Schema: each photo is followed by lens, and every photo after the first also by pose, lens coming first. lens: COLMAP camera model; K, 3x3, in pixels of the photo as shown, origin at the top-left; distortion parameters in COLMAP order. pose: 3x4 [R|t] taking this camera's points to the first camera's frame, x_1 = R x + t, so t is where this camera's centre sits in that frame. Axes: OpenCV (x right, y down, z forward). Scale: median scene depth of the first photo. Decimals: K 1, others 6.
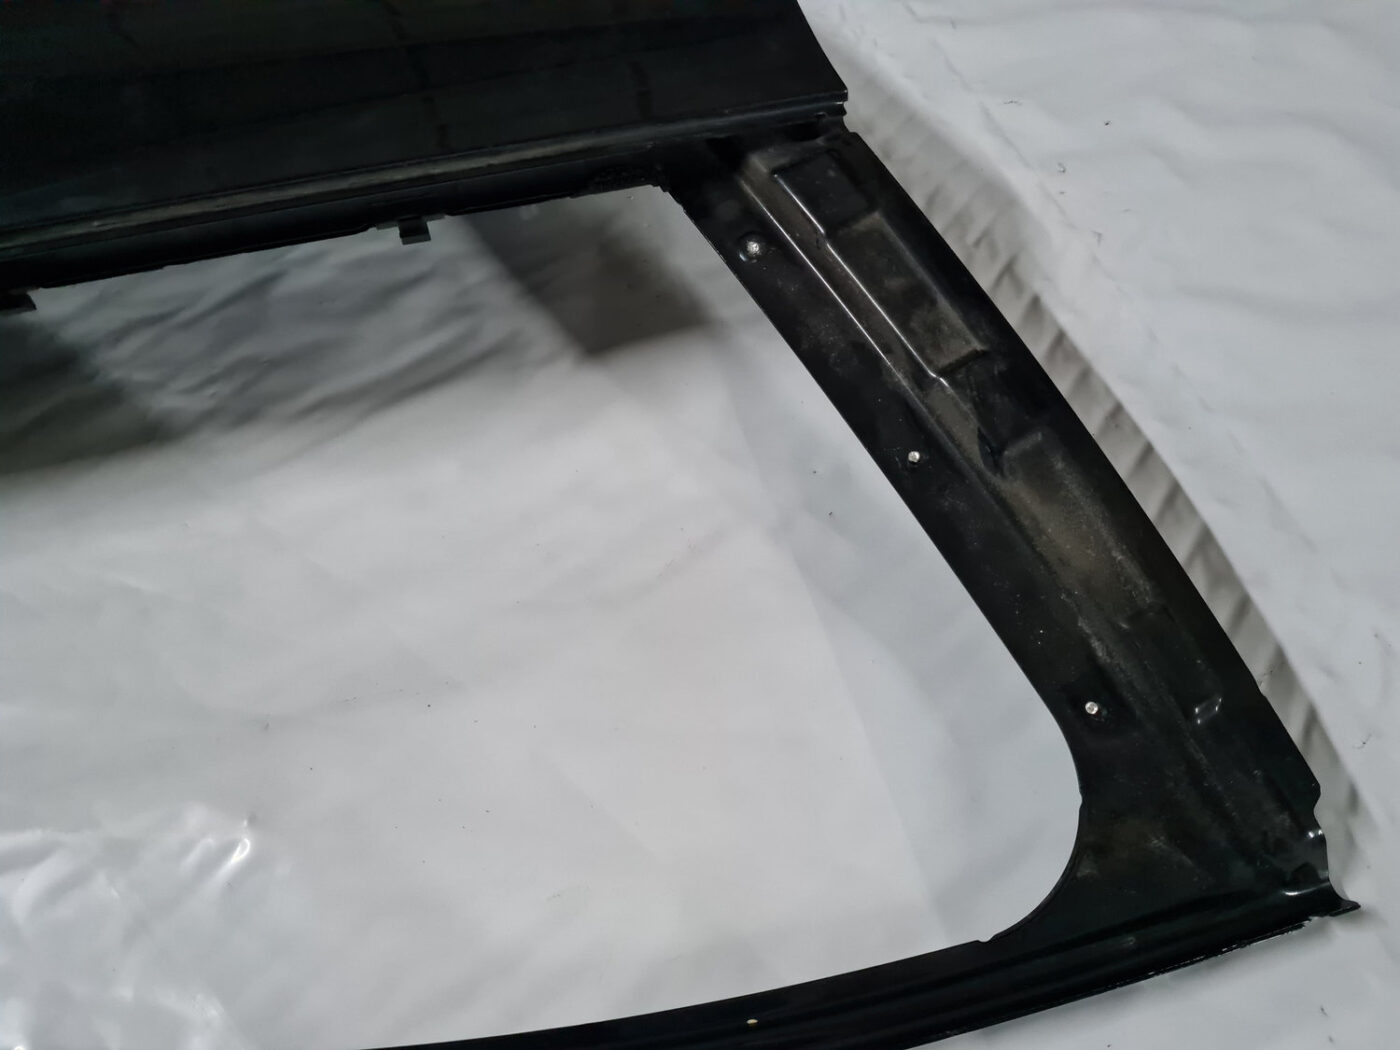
lens RADIAL K [[1072.7, 0, 695.2], [0, 1072.7, 475.5], [0, 0, 1]] dist [0.017941, -0.004169]
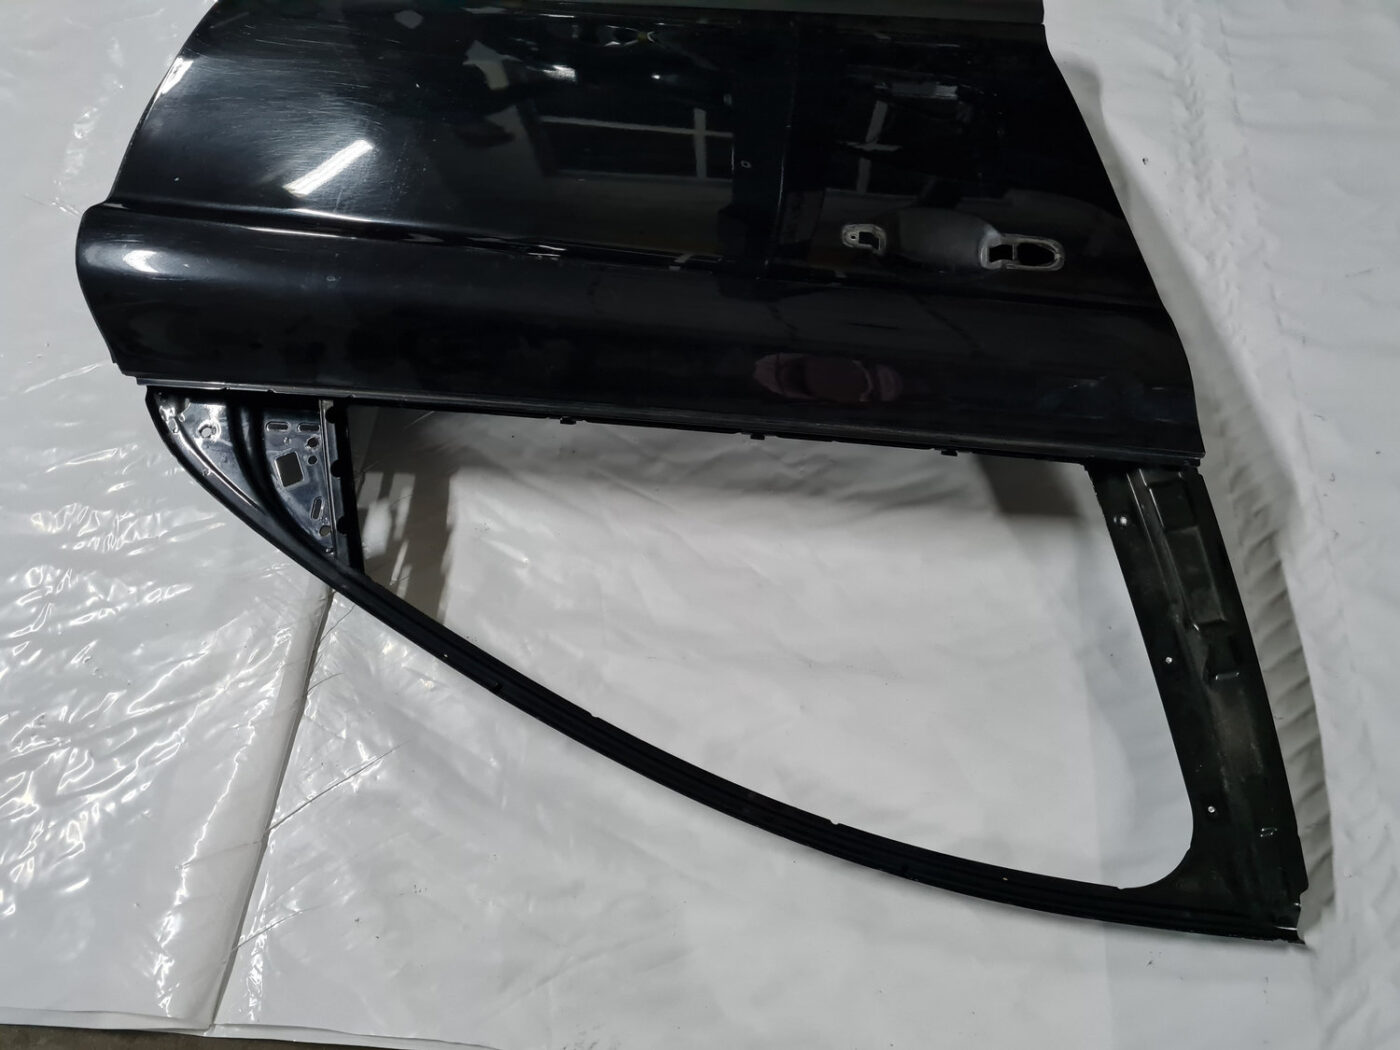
lens RADIAL K [[1072.7, 0, 695.2], [0, 1072.7, 475.5], [0, 0, 1]] dist [0.017941, -0.004169]
pose [[0.929291, 0.323739, -0.177793, -0.329794], [-0.297997, 0.941579, 0.156928, -0.351953], [0.218210, -0.092850, 0.971475, -0.983677]]
